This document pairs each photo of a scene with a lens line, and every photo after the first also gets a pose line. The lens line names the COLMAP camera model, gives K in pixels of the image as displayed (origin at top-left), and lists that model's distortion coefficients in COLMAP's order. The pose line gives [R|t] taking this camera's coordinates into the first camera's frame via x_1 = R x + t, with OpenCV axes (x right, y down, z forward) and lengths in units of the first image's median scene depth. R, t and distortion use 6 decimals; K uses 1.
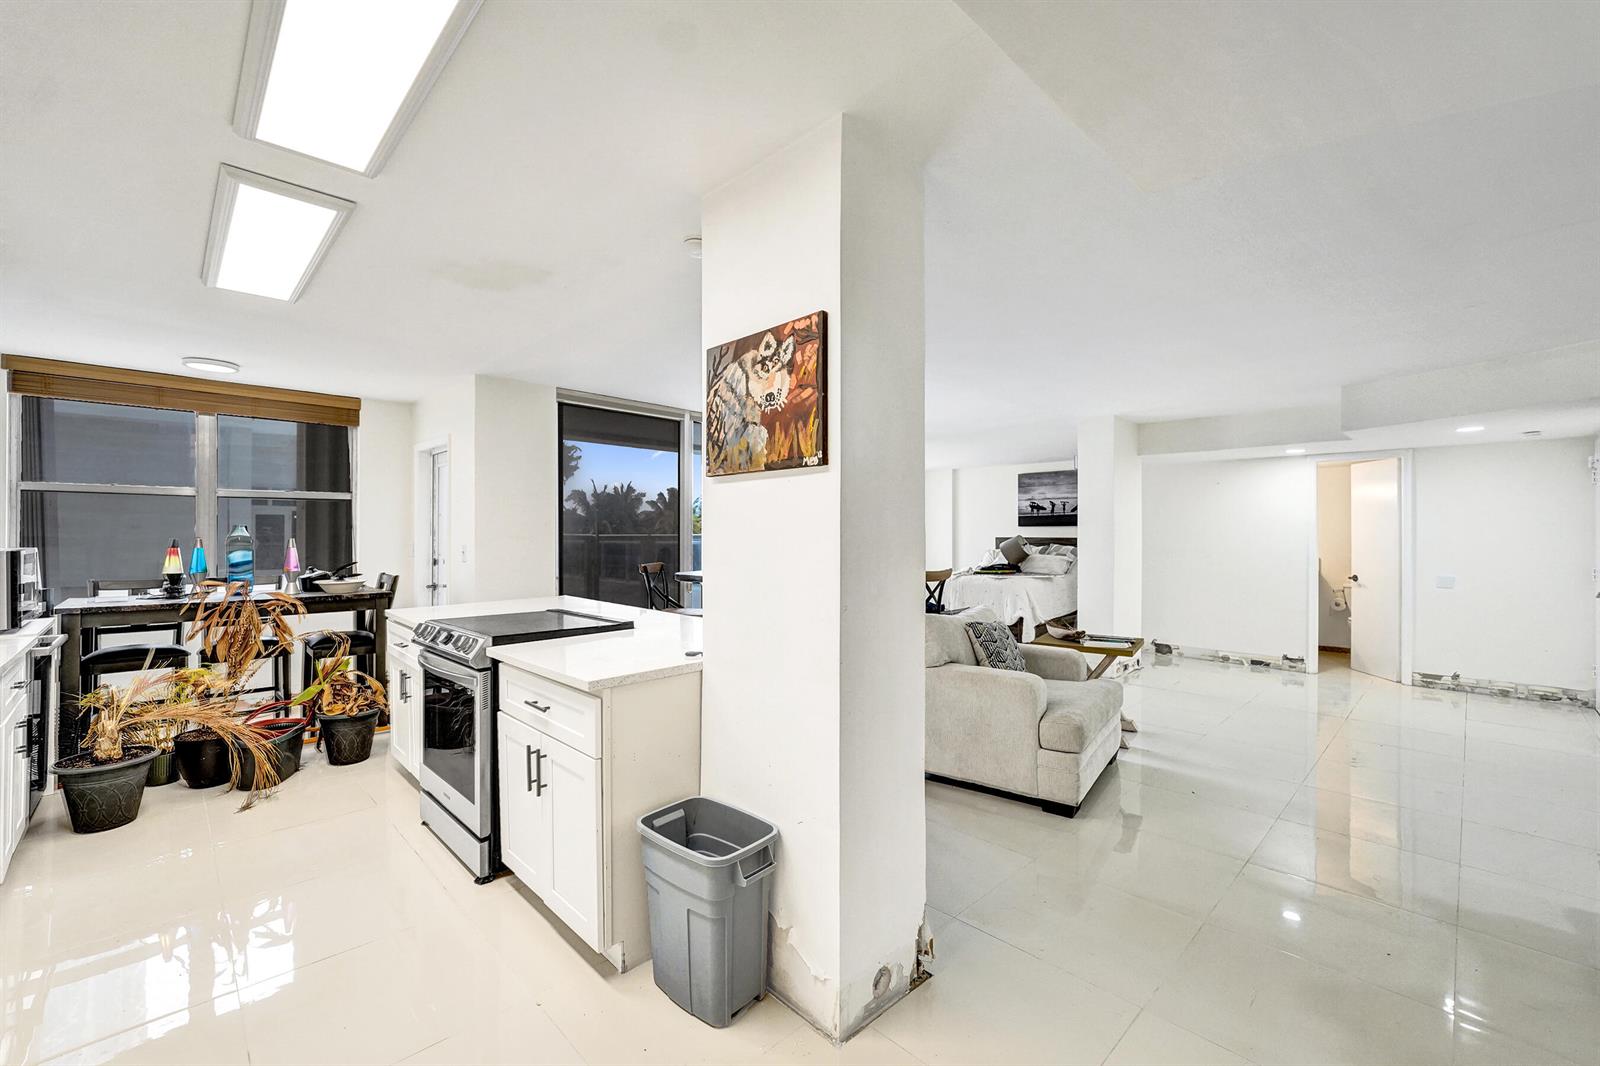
lens RADIAL K [[663.1, 0, 766.5], [0, 663.1, 534.4], [0, 0, 1]] dist [0.016517, 0.000195]
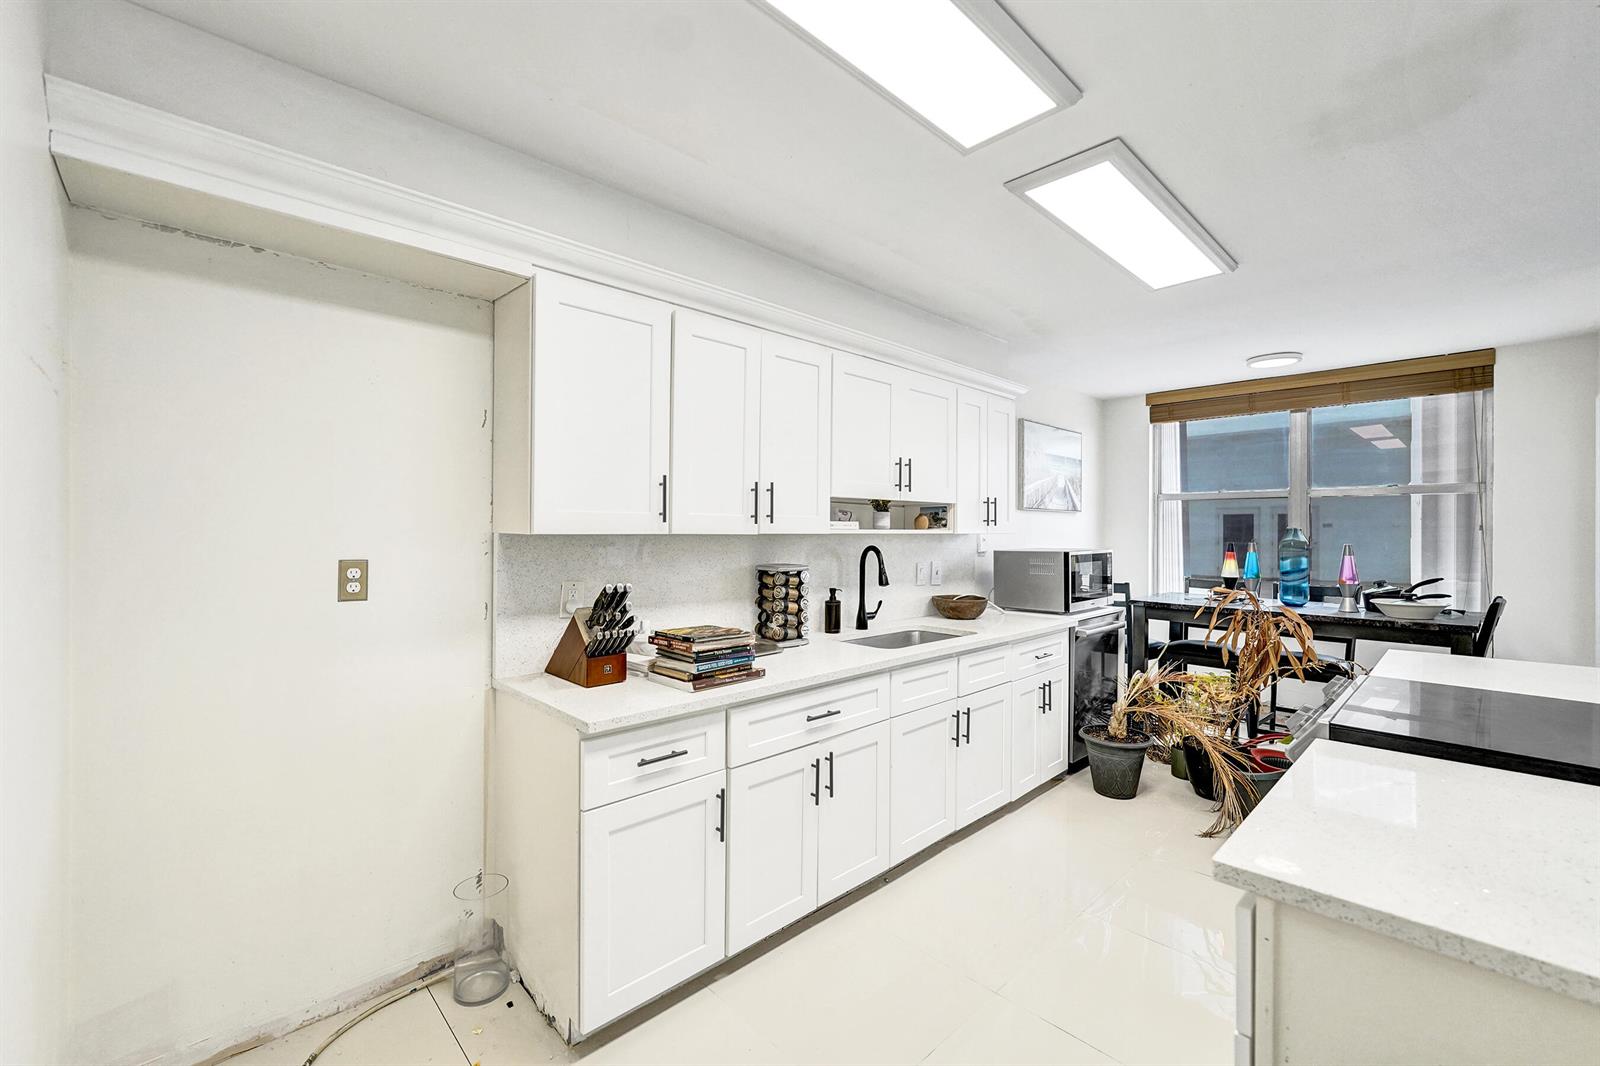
lens RADIAL K [[667.2, 0, 794.3], [0, 667.2, 533.9], [0, 0, 1]] dist [-0.007052, 0.000618]
pose [[0.030810, 0.004295, -0.999516, 0.158547], [-0.002899, 0.999987, 0.004208, -0.014807], [0.999521, 0.002768, 0.030823, 0.508221]]
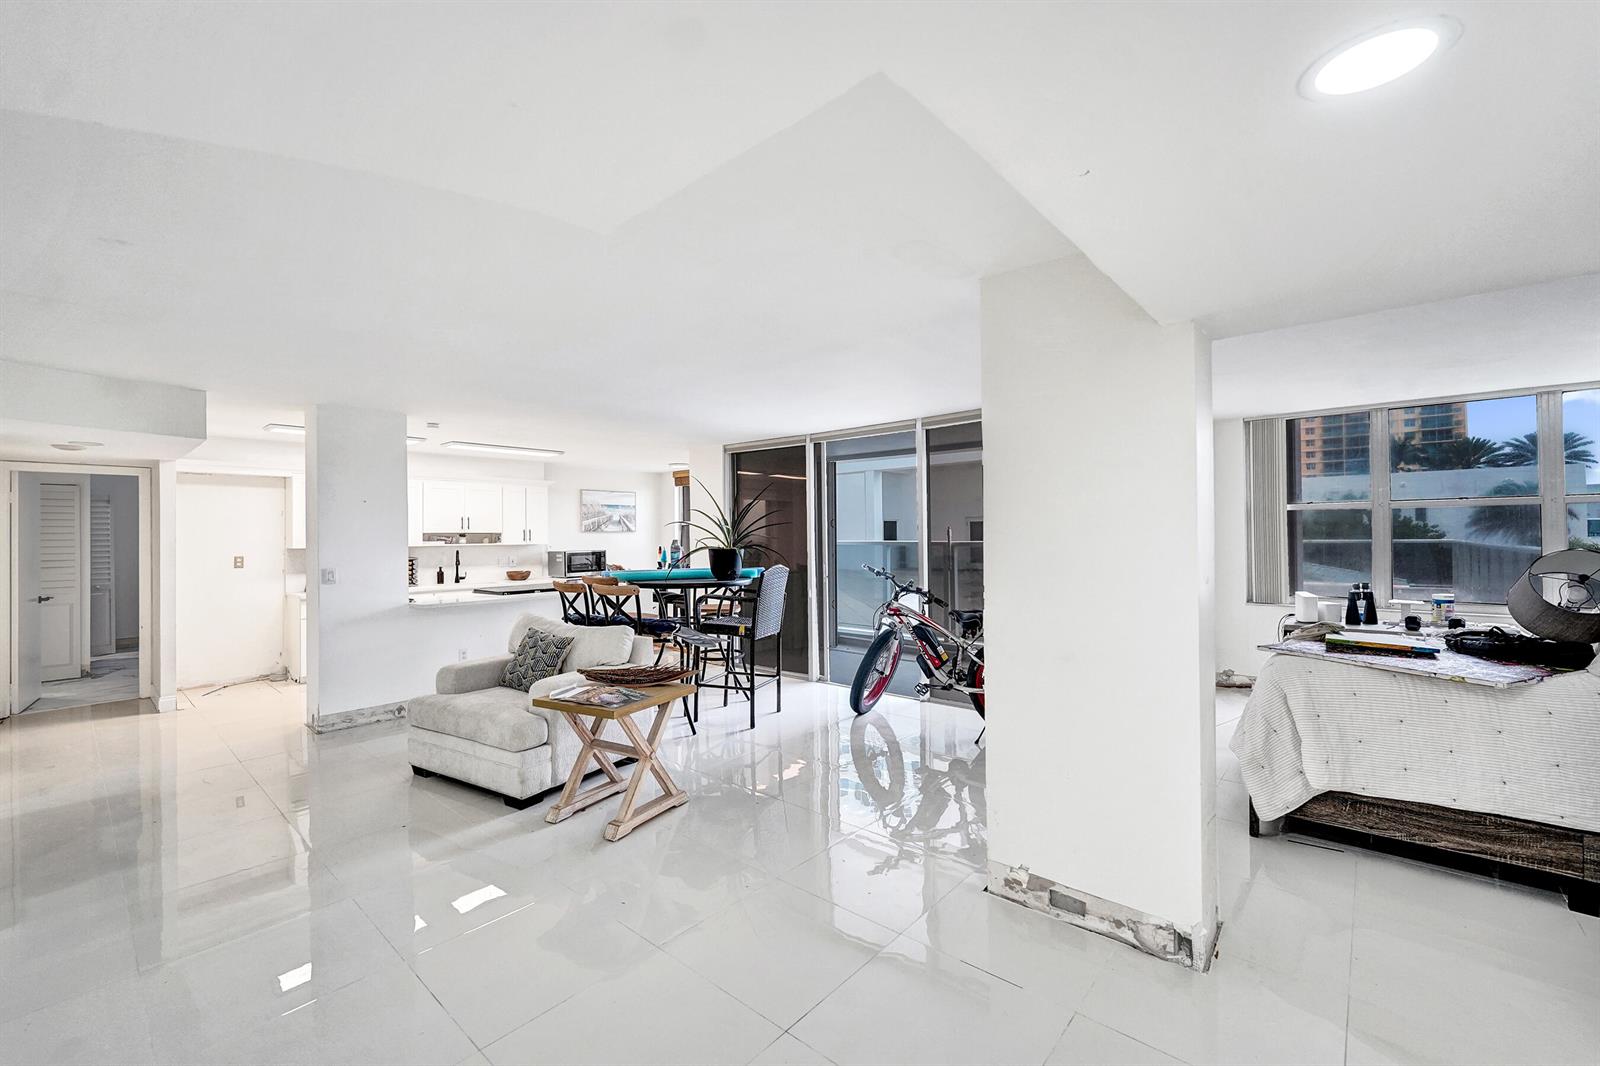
lens RADIAL K [[663.1, 0, 766.5], [0, 663.1, 534.4], [0, 0, 1]] dist [0.016517, 0.000195]
pose [[0.087561, -0.005466, -0.996144, 2.203879], [0.011749, 0.999921, -0.004454, -0.032561], [0.996090, -0.011314, 0.087618, 1.873284]]
